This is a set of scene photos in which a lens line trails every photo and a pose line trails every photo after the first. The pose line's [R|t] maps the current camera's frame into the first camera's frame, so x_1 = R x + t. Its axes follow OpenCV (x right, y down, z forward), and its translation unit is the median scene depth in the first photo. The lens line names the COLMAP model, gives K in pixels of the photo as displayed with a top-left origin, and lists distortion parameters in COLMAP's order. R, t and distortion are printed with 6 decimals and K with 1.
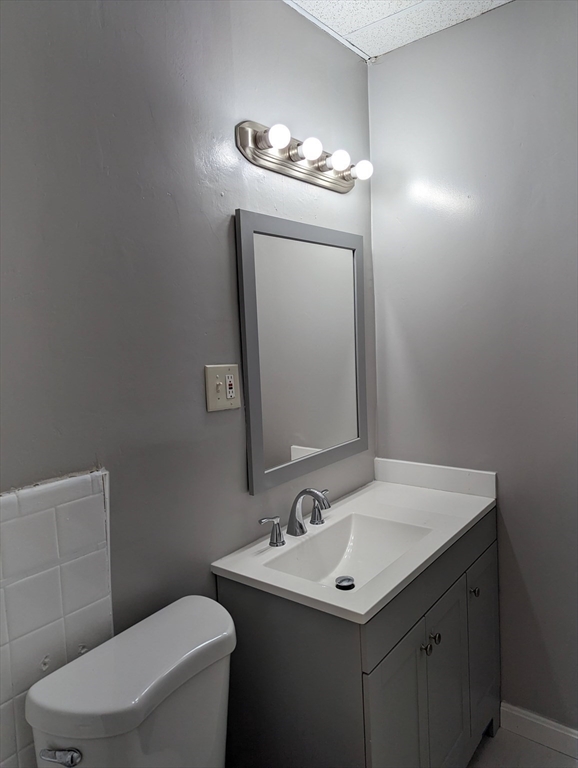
lens RADIAL K [[534.6, 0, 295.2], [0, 534.6, 379.0], [0, 0, 1]] dist [0.024190, -0.009270]
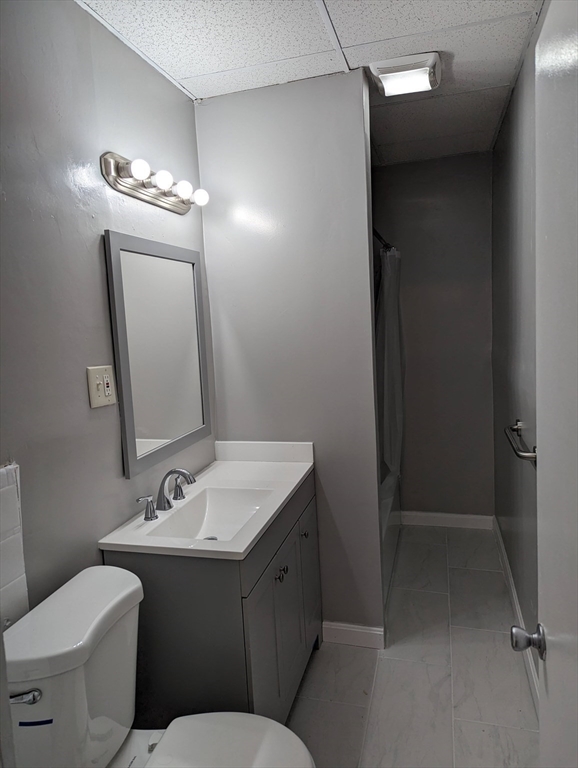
lens RADIAL K [[534.6, 0, 284.4], [0, 534.6, 384.8], [0, 0, 1]] dist [0.024190, -0.009270]
pose [[0.928505, -0.054254, 0.367335, -0.178031], [0.049387, 0.998523, 0.022643, 0.005638], [-0.368020, -0.002882, 0.929813, -0.188769]]
